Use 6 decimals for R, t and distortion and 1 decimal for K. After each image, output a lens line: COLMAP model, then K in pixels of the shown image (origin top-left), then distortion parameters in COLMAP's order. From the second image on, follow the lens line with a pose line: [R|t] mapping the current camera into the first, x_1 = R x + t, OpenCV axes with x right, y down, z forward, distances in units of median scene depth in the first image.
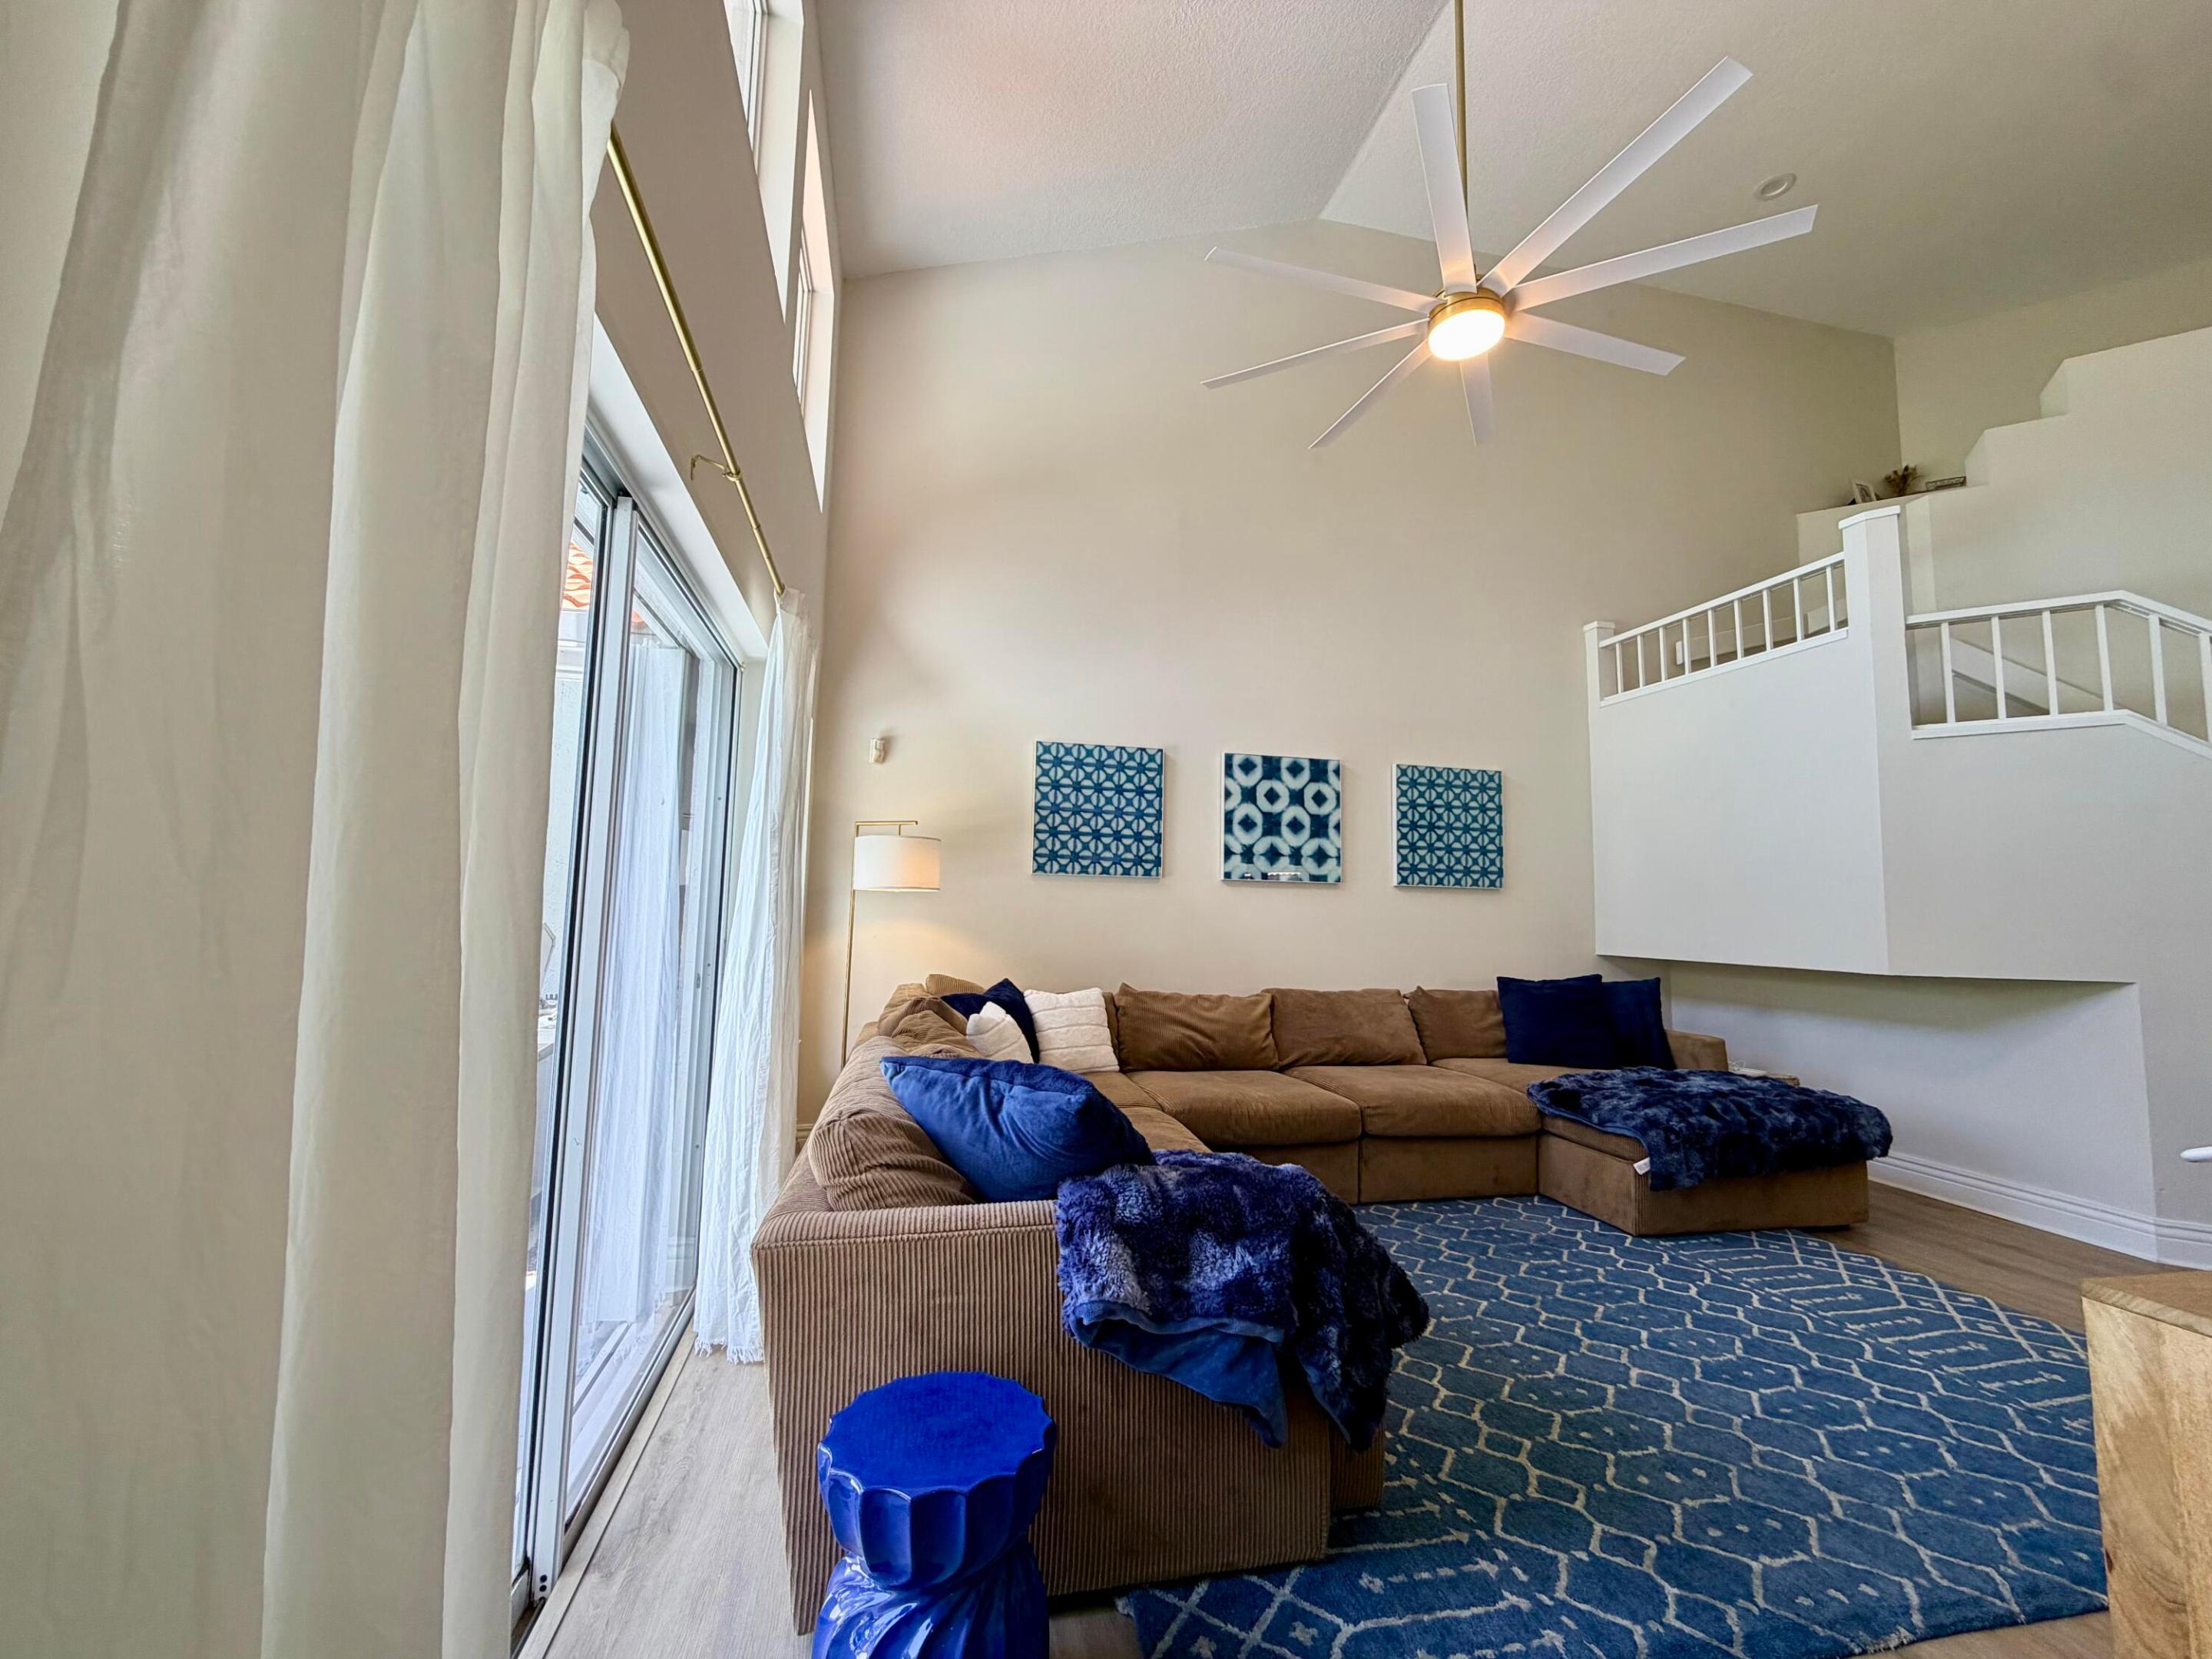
lens RADIAL K [[885.2, 0, 1106.1], [0, 885.2, 827.7], [0, 0, 1]] dist [0.000914, 0.000267]
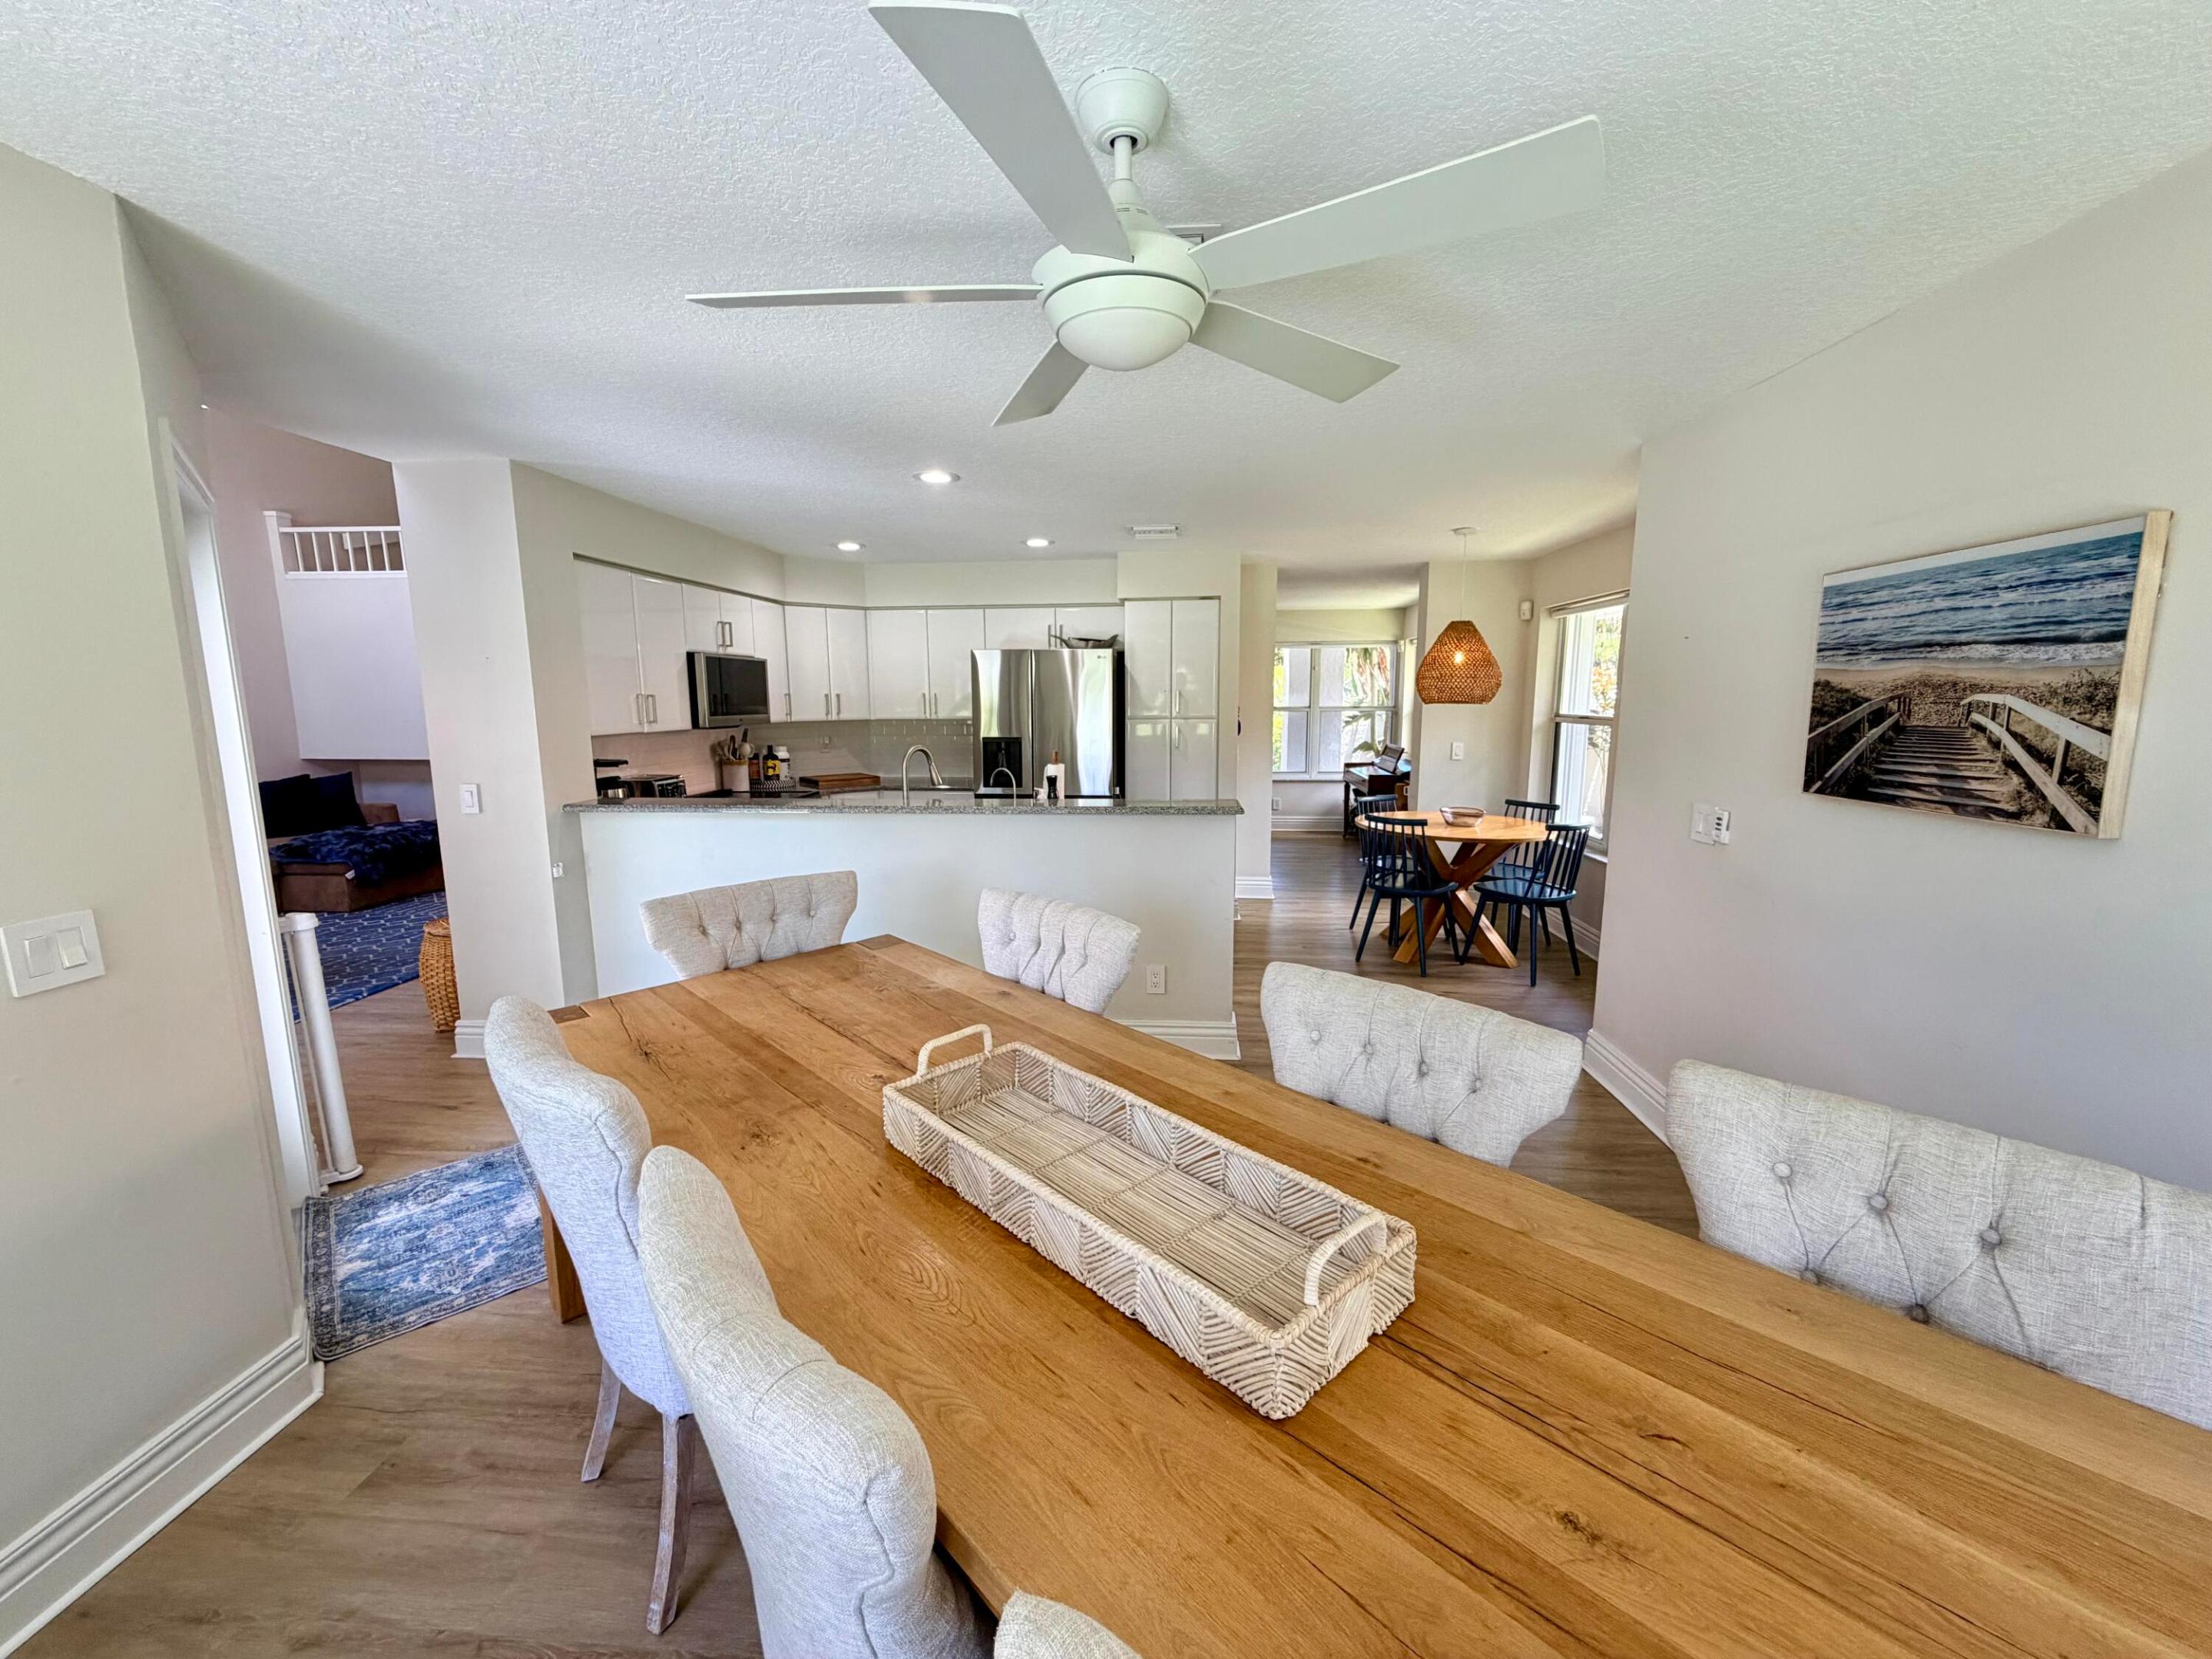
lens RADIAL K [[885.2, 0, 1092.3], [0, 885.2, 836.8], [0, 0, 1]] dist [0.000914, 0.000267]
pose [[0.317260, -0.174558, 0.932135, -0.596143], [-0.081968, 0.974188, 0.210332, -0.209750], [-0.944790, -0.143135, 0.294763, -0.970234]]
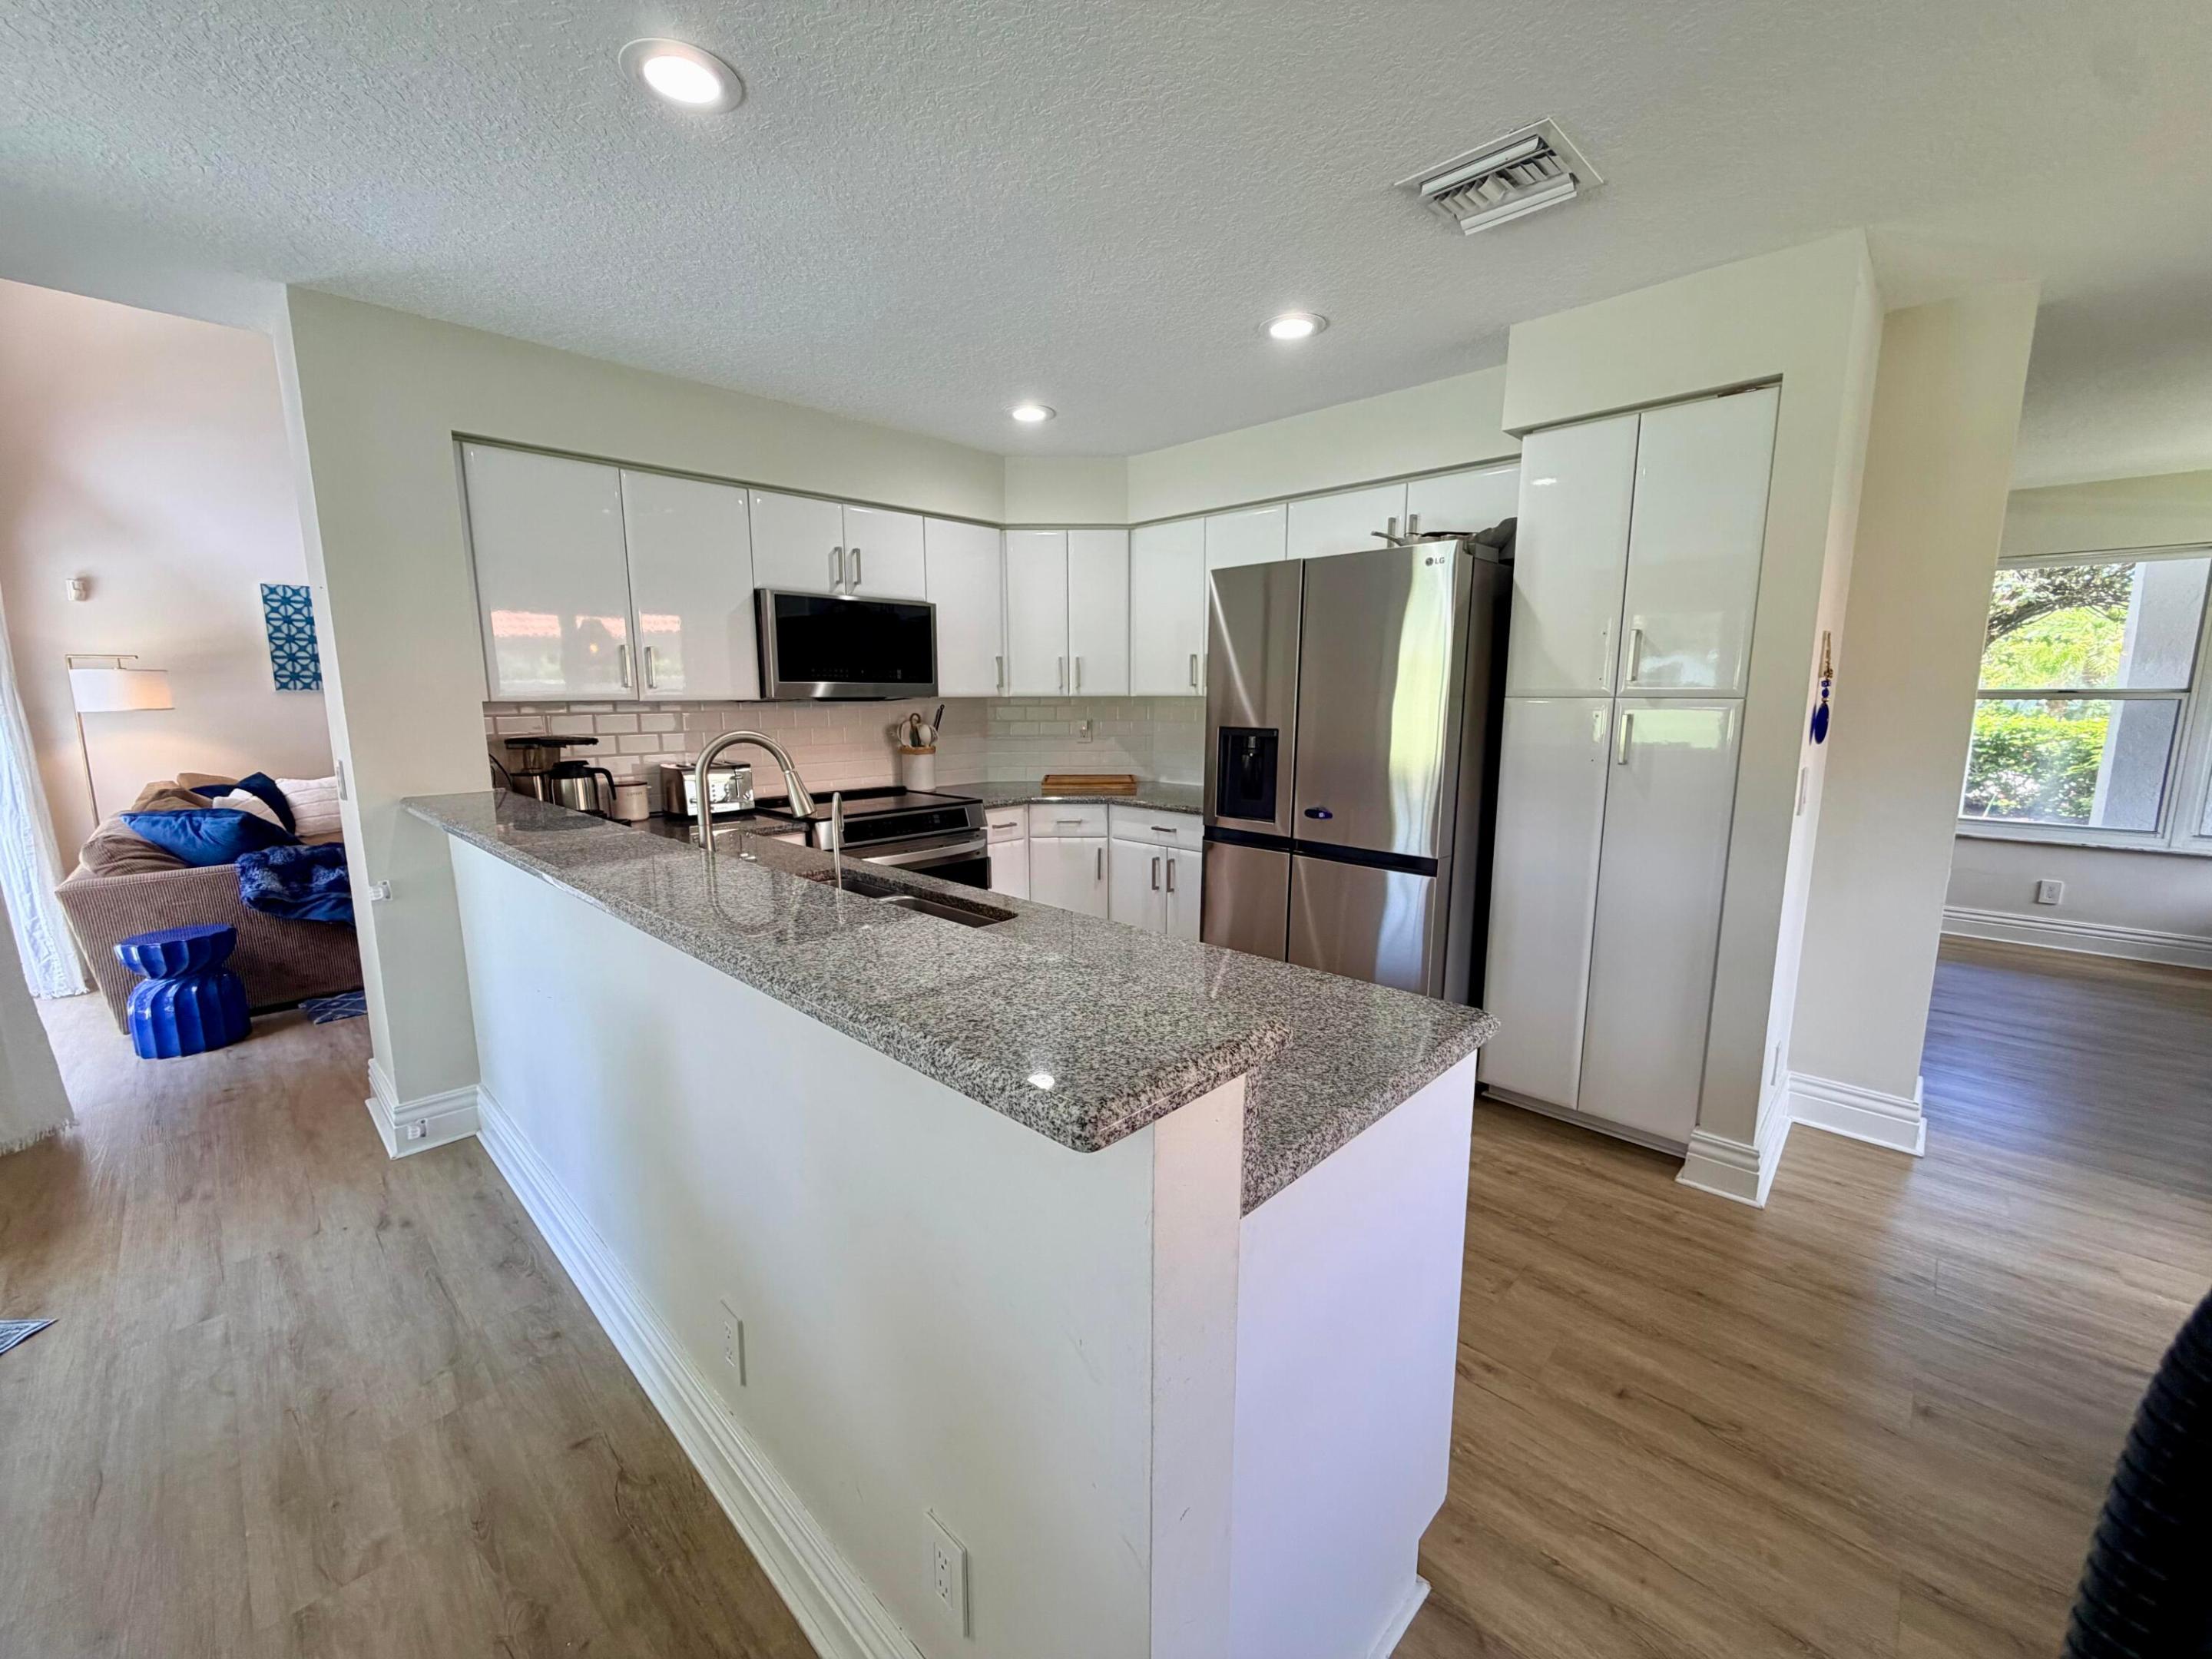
lens RADIAL K [[885.2, 0, 1102.5], [0, 885.2, 828.7], [0, 0, 1]] dist [0.000914, 0.000267]
pose [[0.840126, -0.107678, 0.531595, 0.286216], [-0.033704, 0.967838, 0.249308, -0.150610], [-0.541343, -0.227367, 0.809476, -0.967654]]
